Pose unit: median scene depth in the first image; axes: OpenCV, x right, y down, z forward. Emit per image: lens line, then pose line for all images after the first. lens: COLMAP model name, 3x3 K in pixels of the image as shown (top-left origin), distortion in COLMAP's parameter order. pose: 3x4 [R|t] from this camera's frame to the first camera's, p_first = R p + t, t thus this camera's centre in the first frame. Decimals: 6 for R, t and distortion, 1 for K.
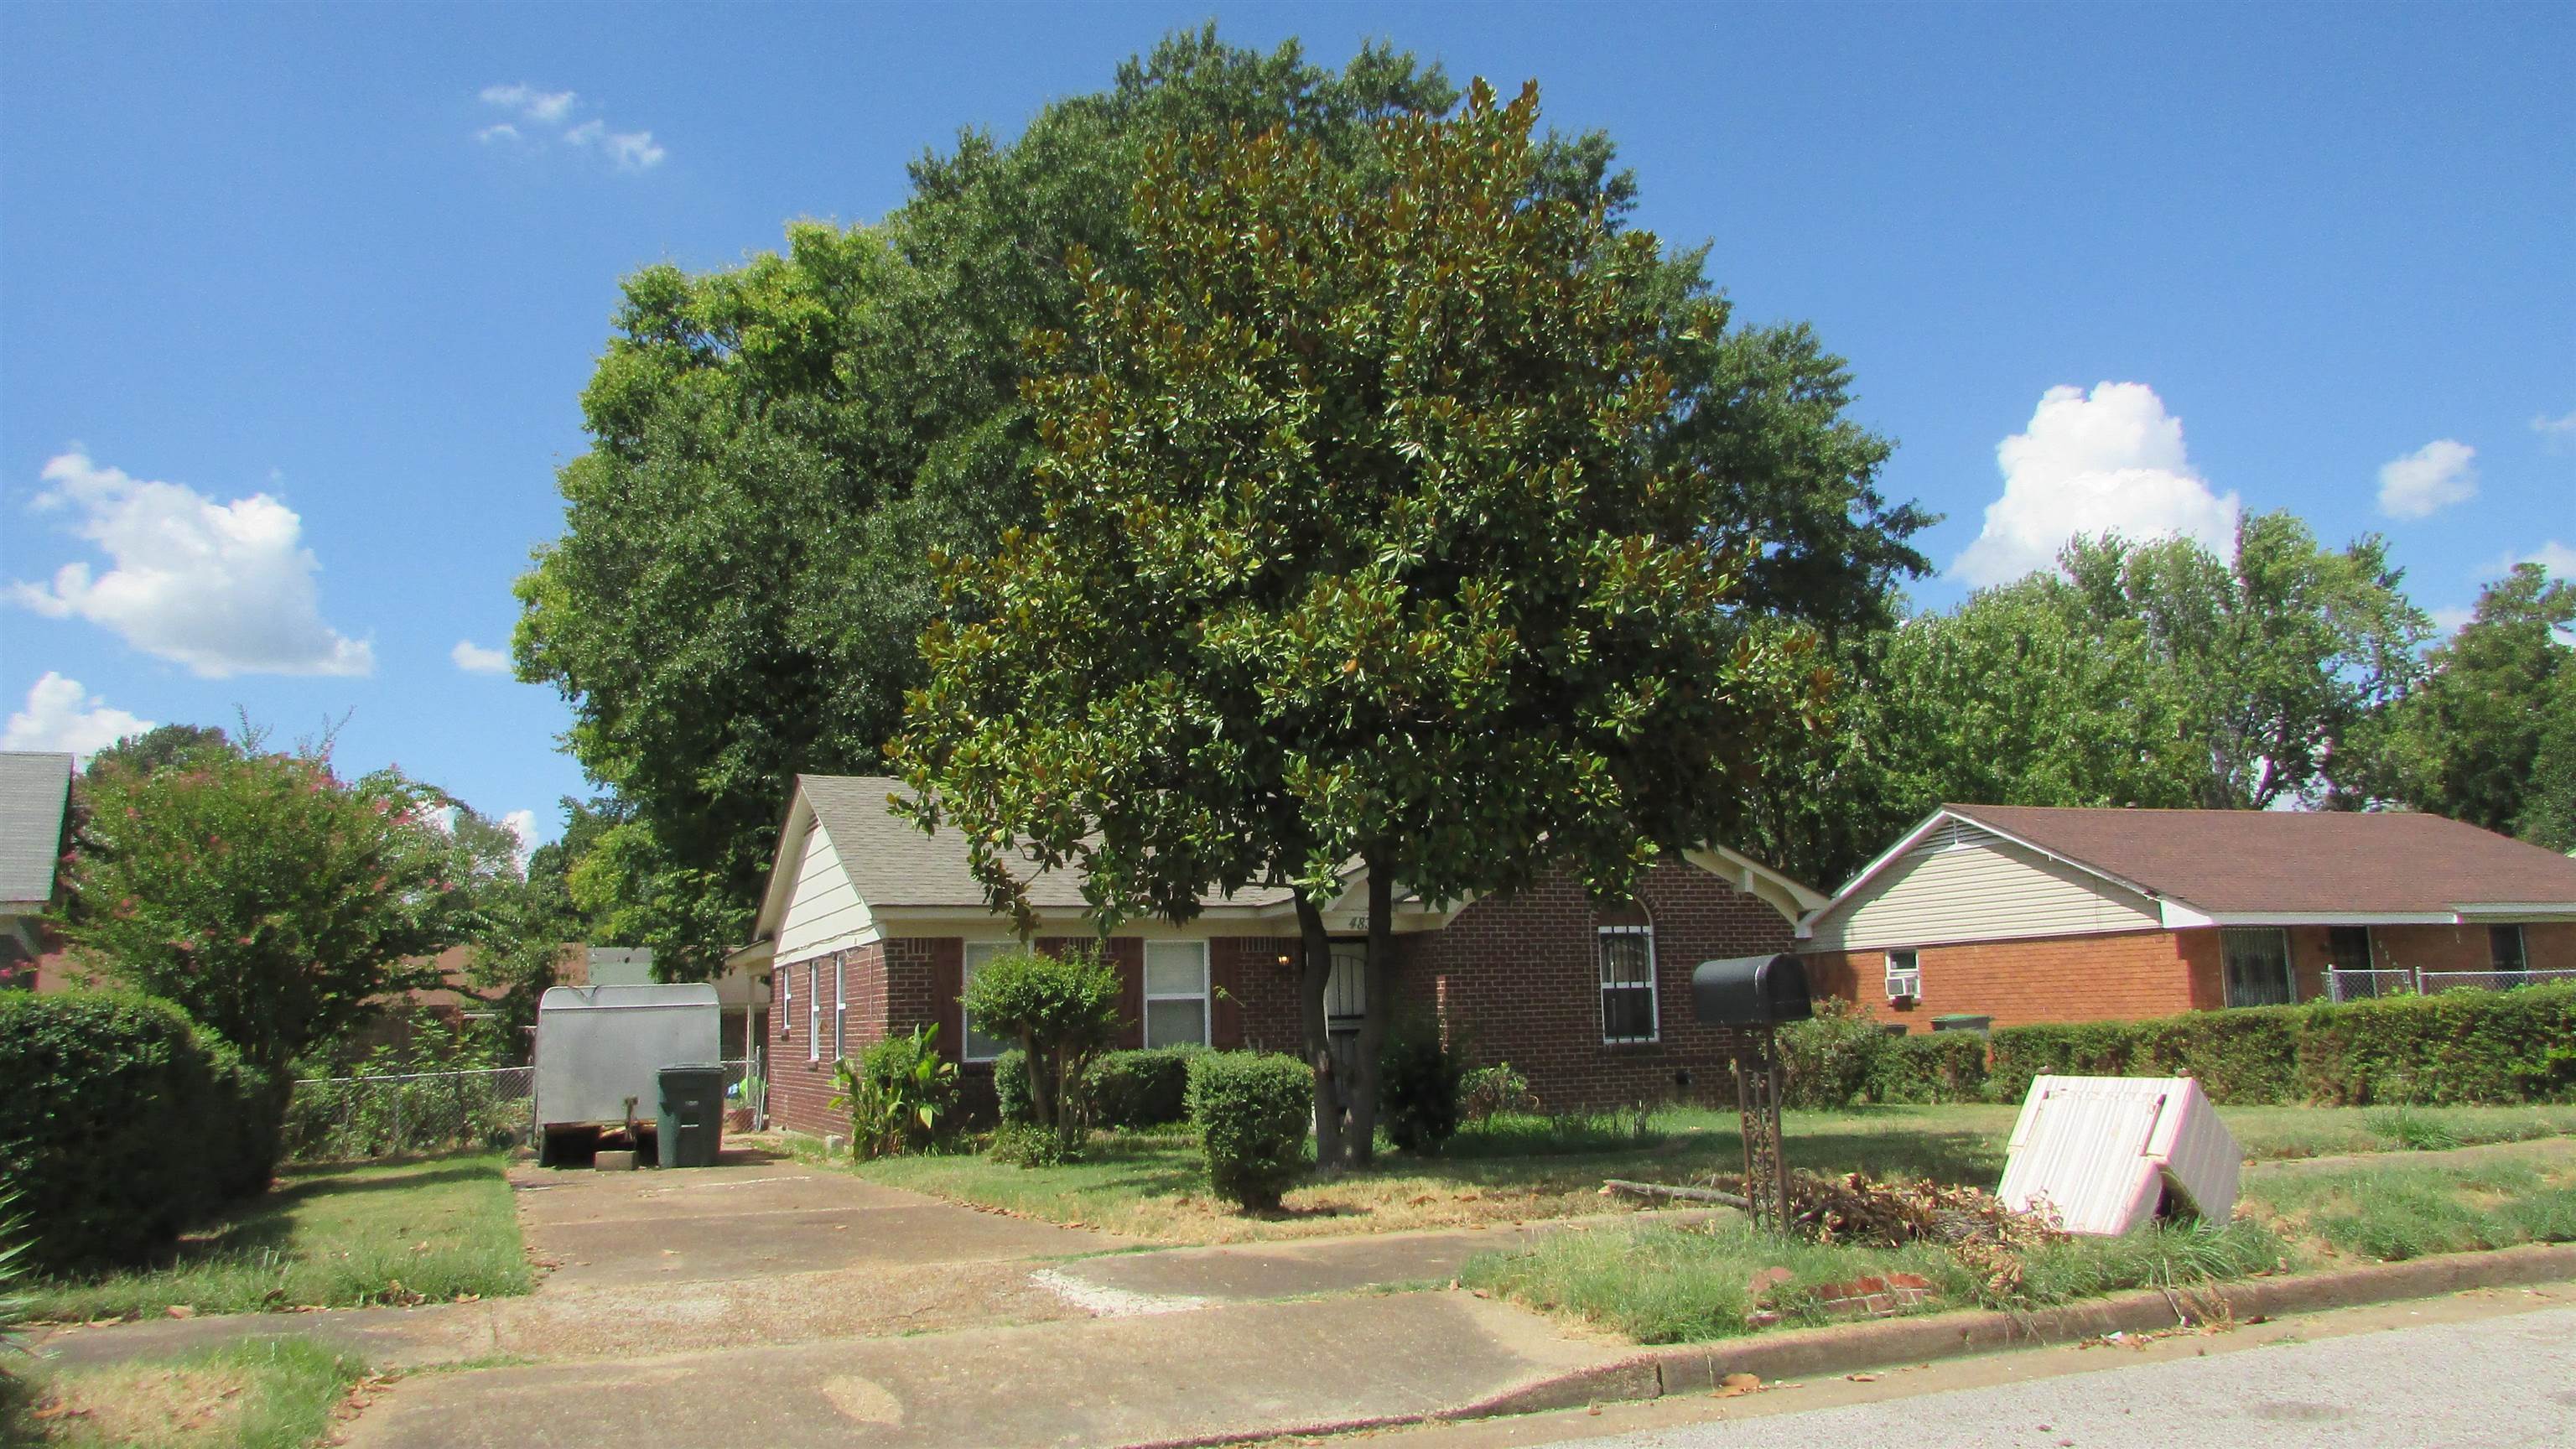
lens RADIAL K [[1792.9, 0, 1317.1], [0, 1792.9, 708.5], [0, 0, 1]] dist [-0.030368, 0.002235]
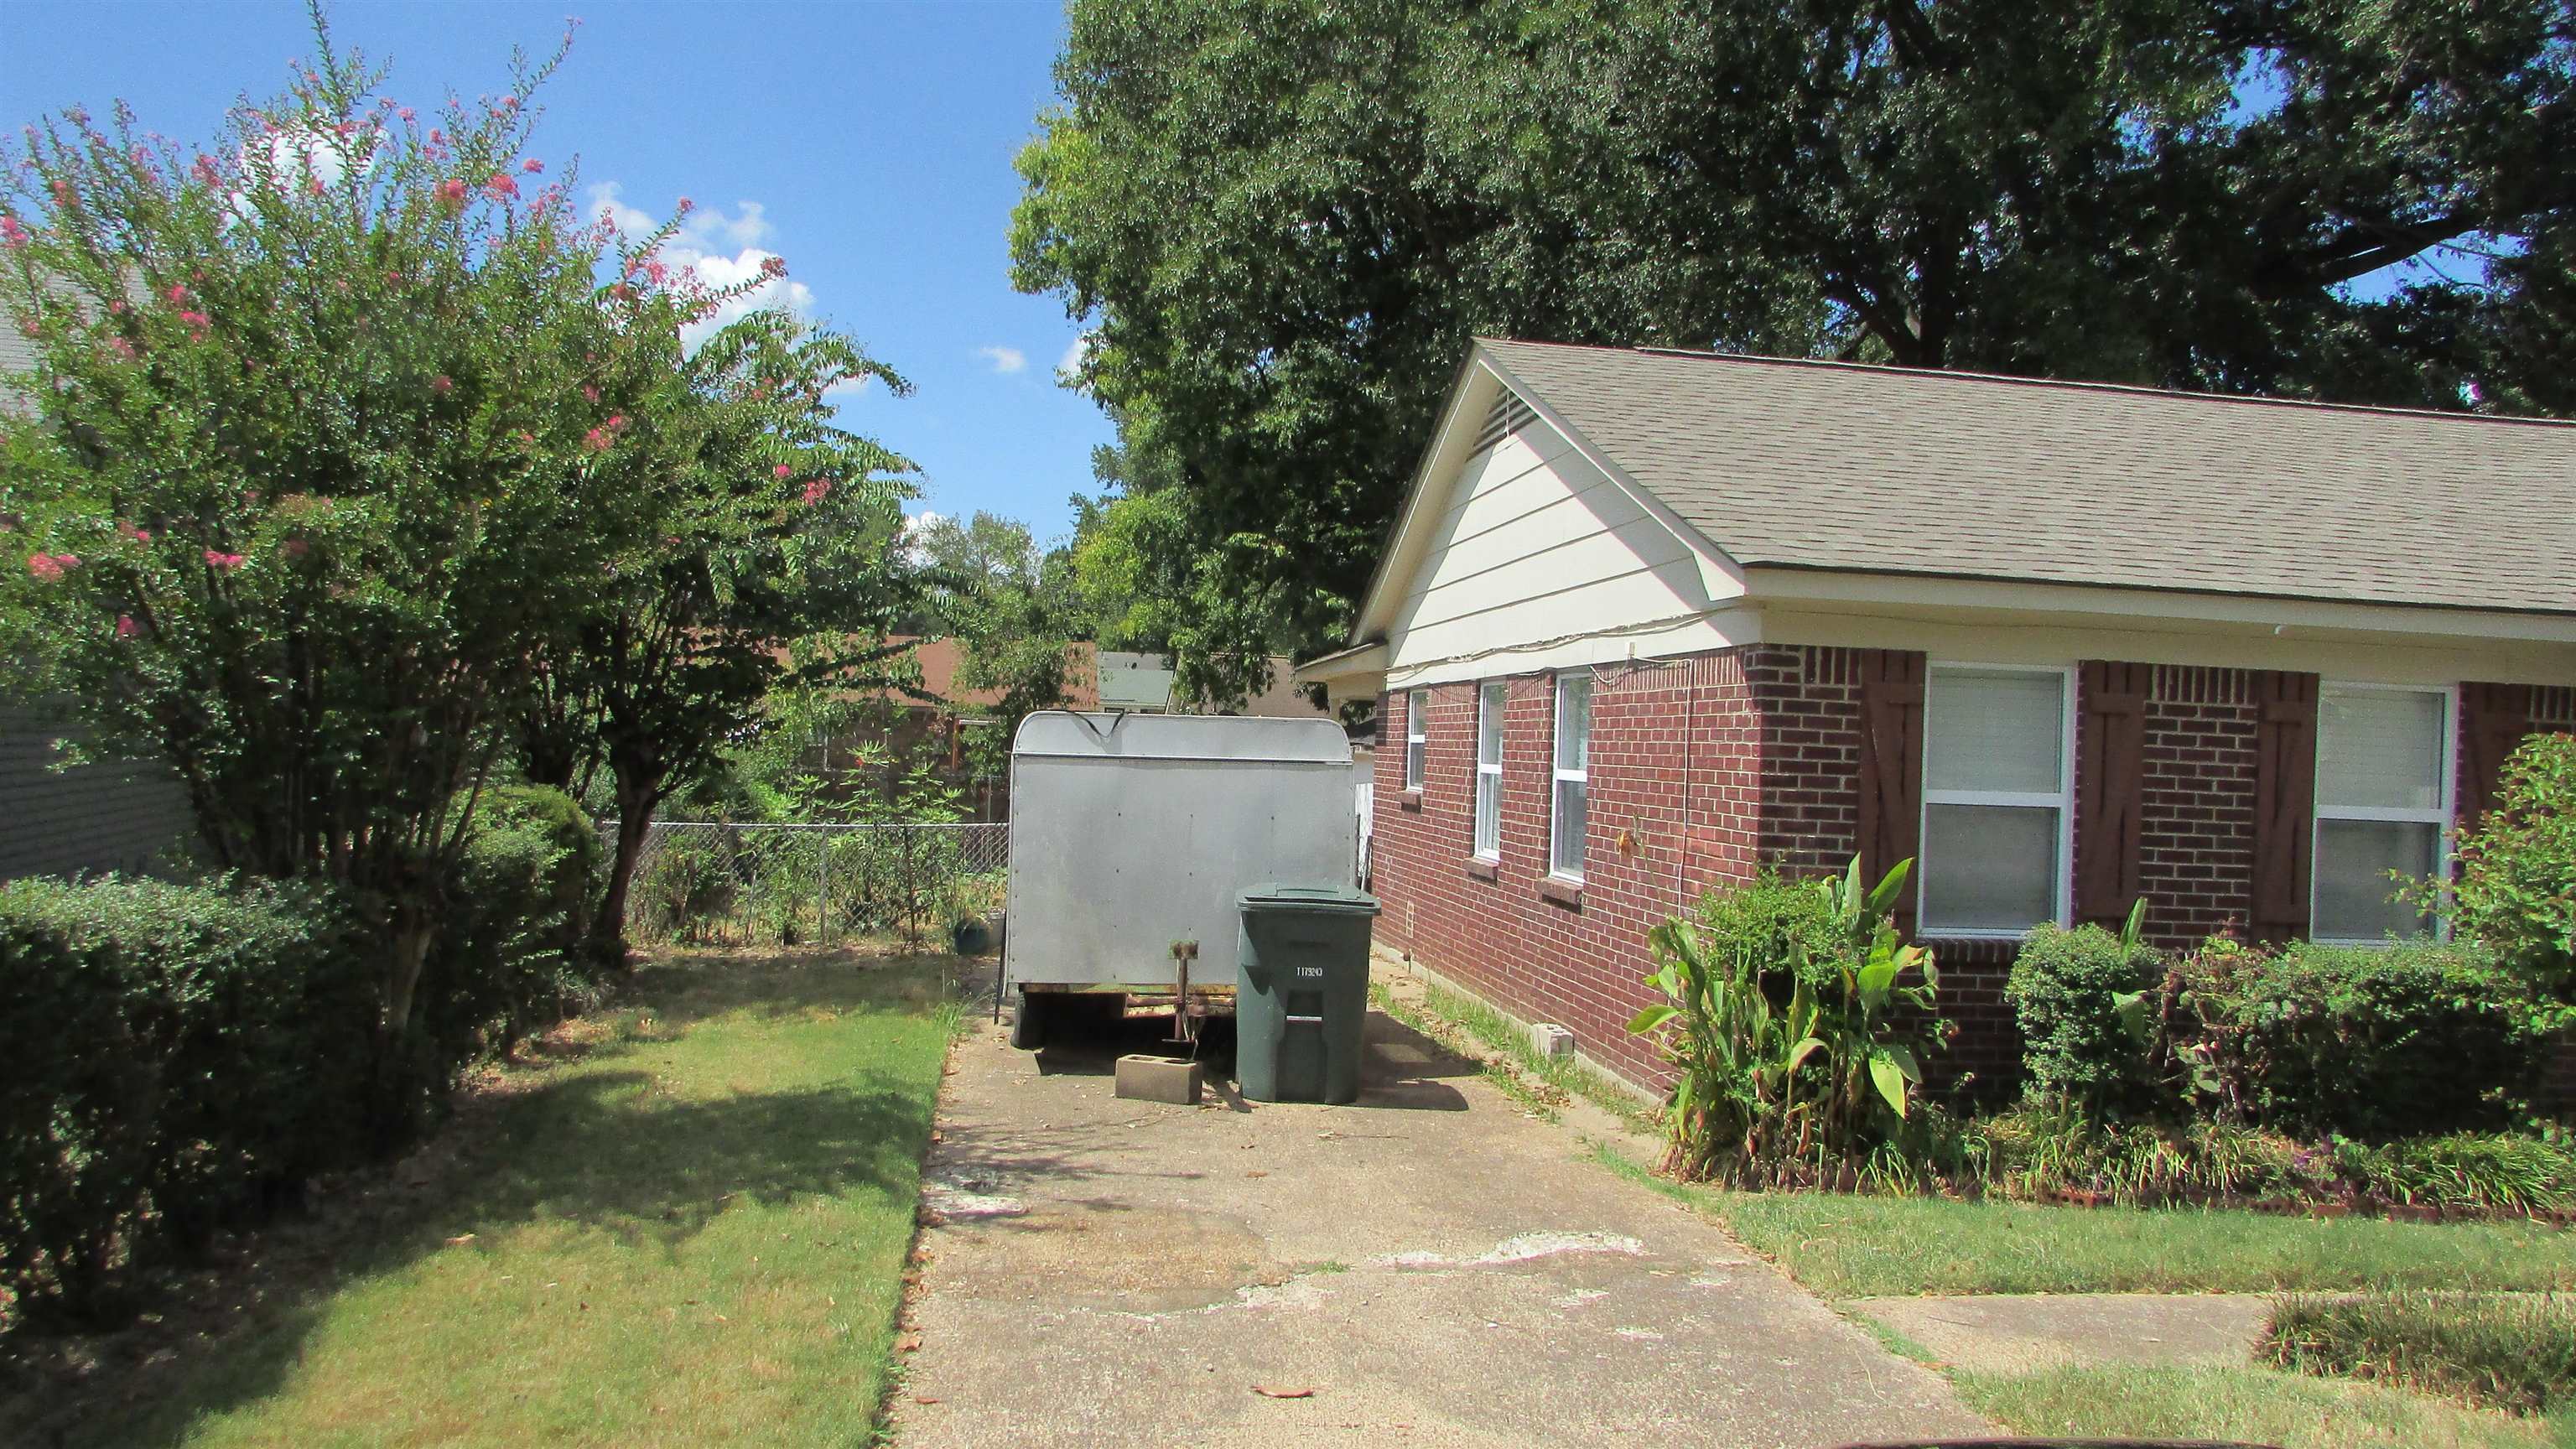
lens RADIAL K [[1840.5, 0, 1320.4], [0, 1840.5, 725.0], [0, 0, 1]] dist [-0.028305, 0.034846]
pose [[0.963852, 0.062977, -0.258888, -0.163609], [-0.021266, 0.986748, 0.160863, 0.056626], [0.265588, -0.149543, 0.952418, 0.395436]]
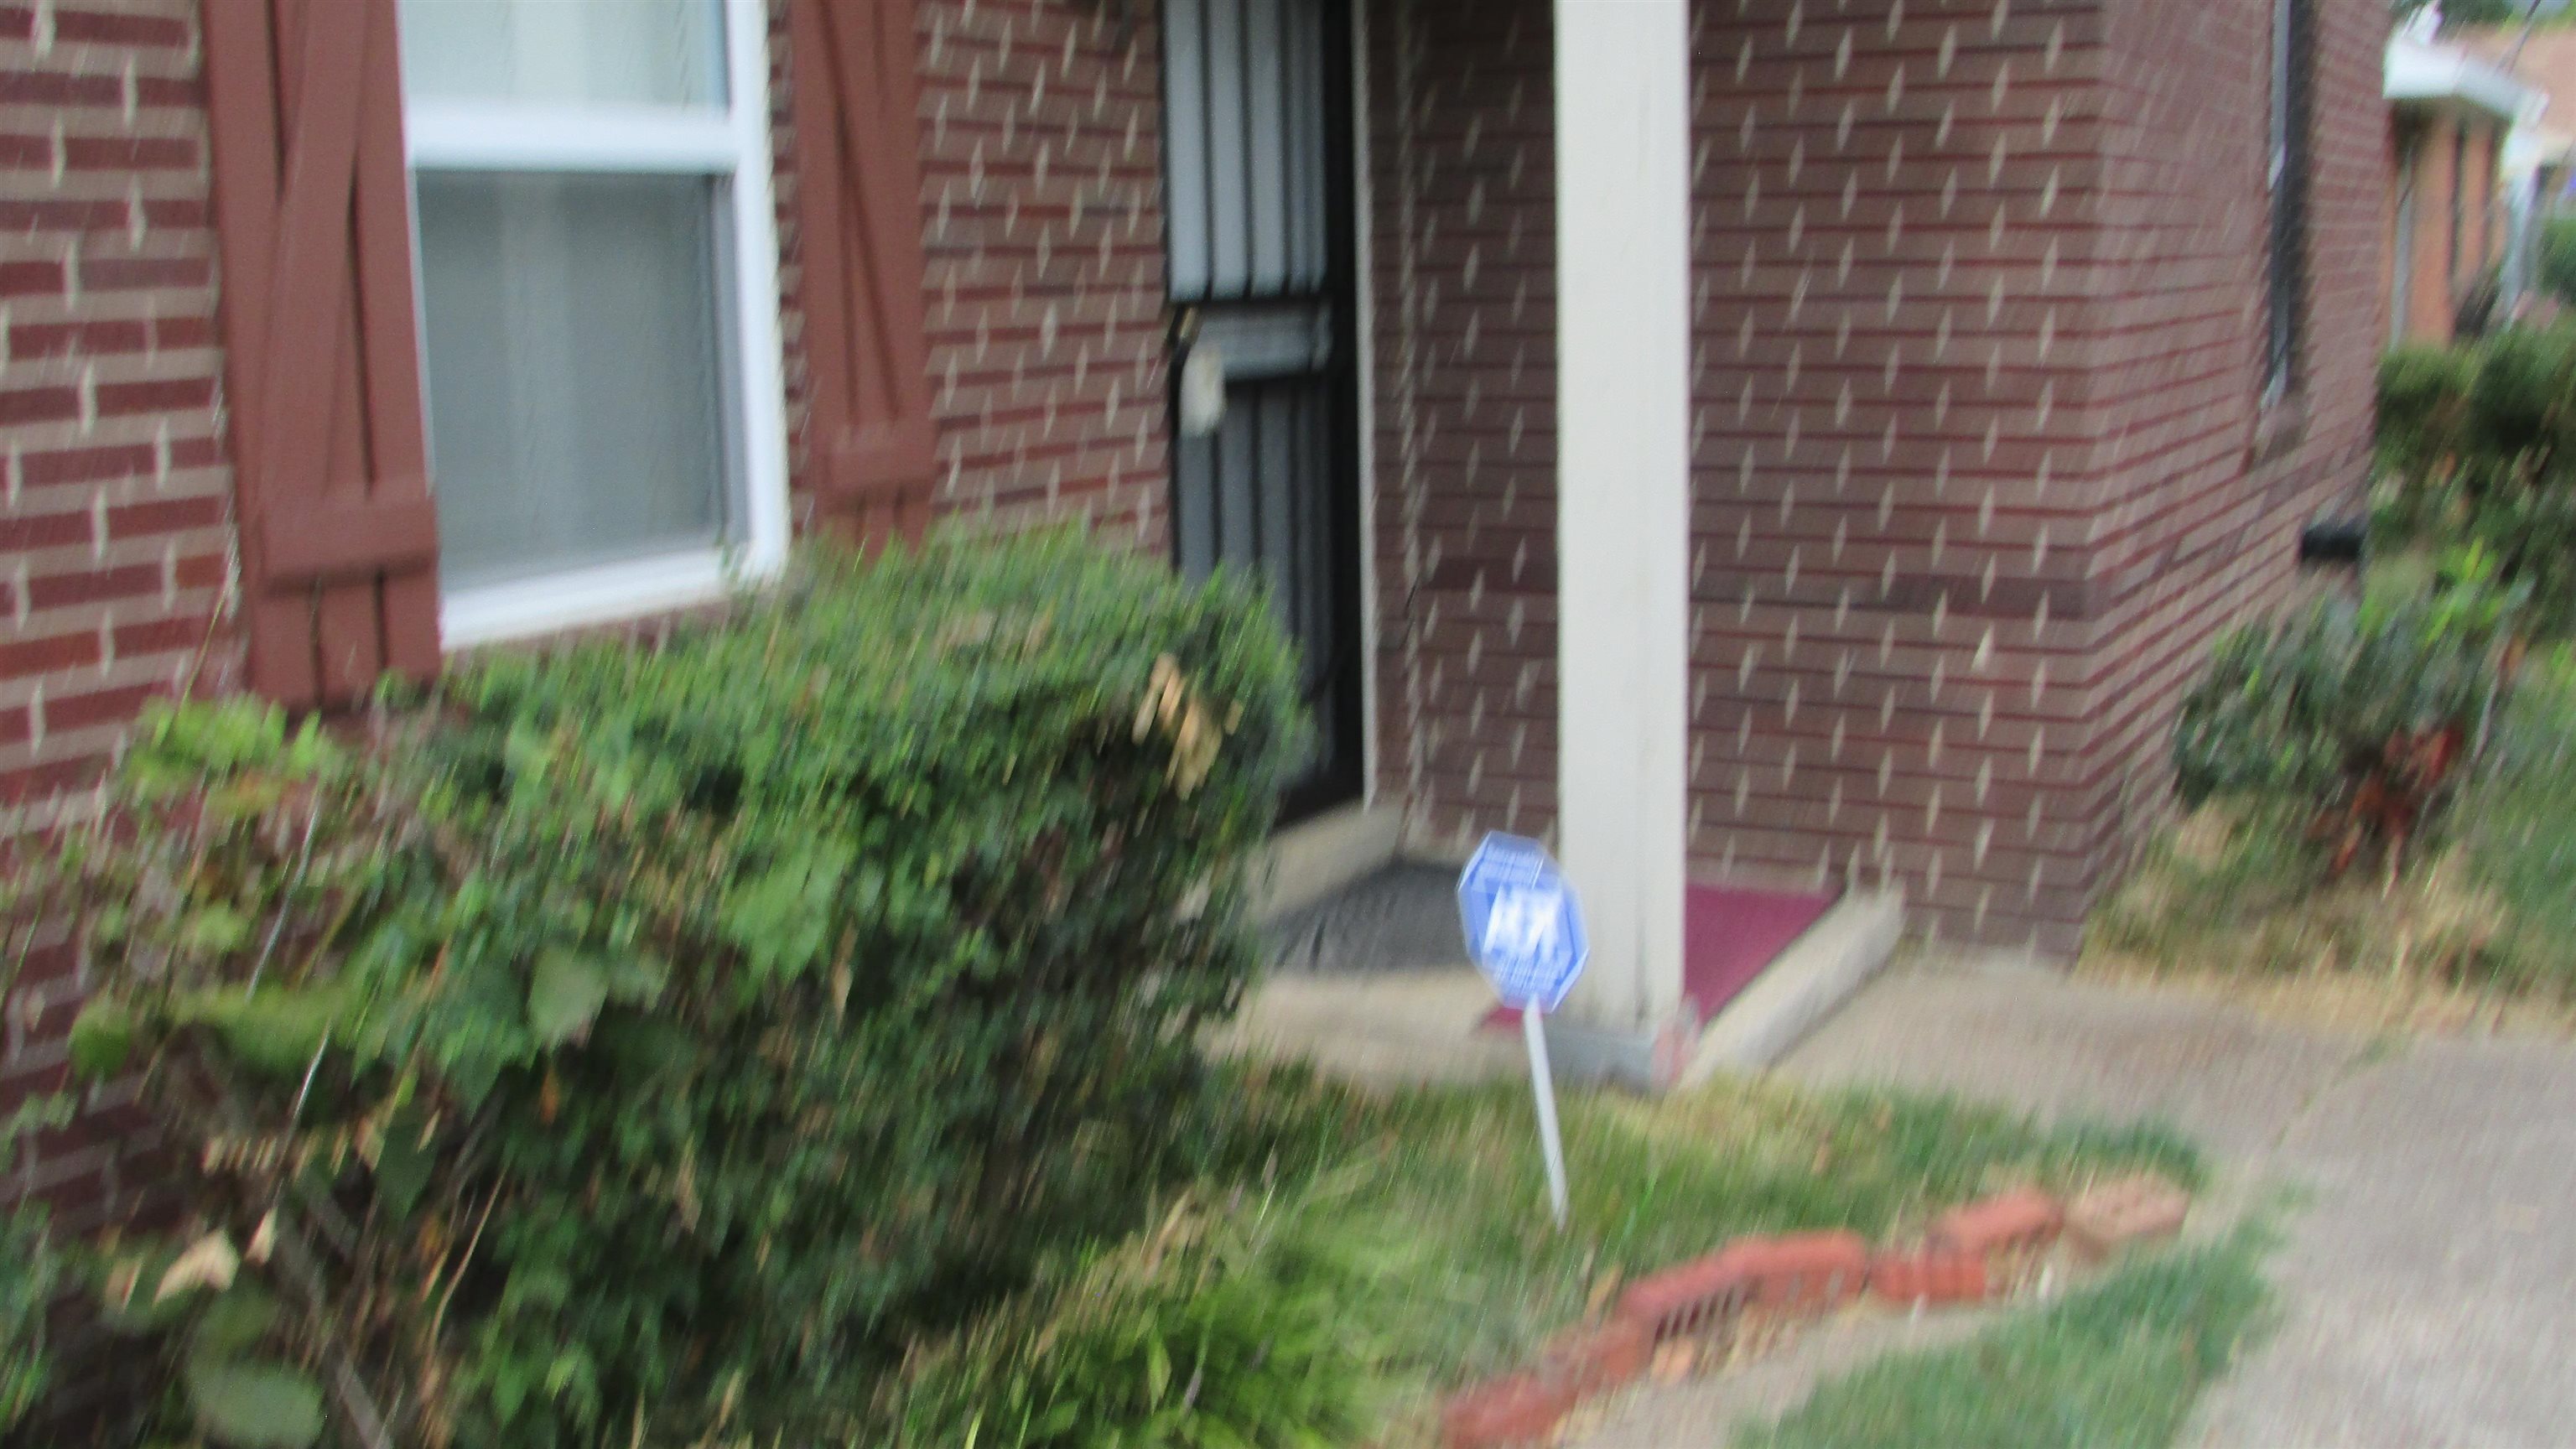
lens RADIAL K [[2849.3, 0, 1288.0], [0, 2849.3, 724.5], [0, 0, 1]] dist [-0.056746, 0.023619]
pose [[0.779564, -0.094941, 0.619085, -0.127152], [-0.106127, 0.954128, 0.279958, 0.107415], [-0.617266, -0.283947, 0.733728, 0.628777]]
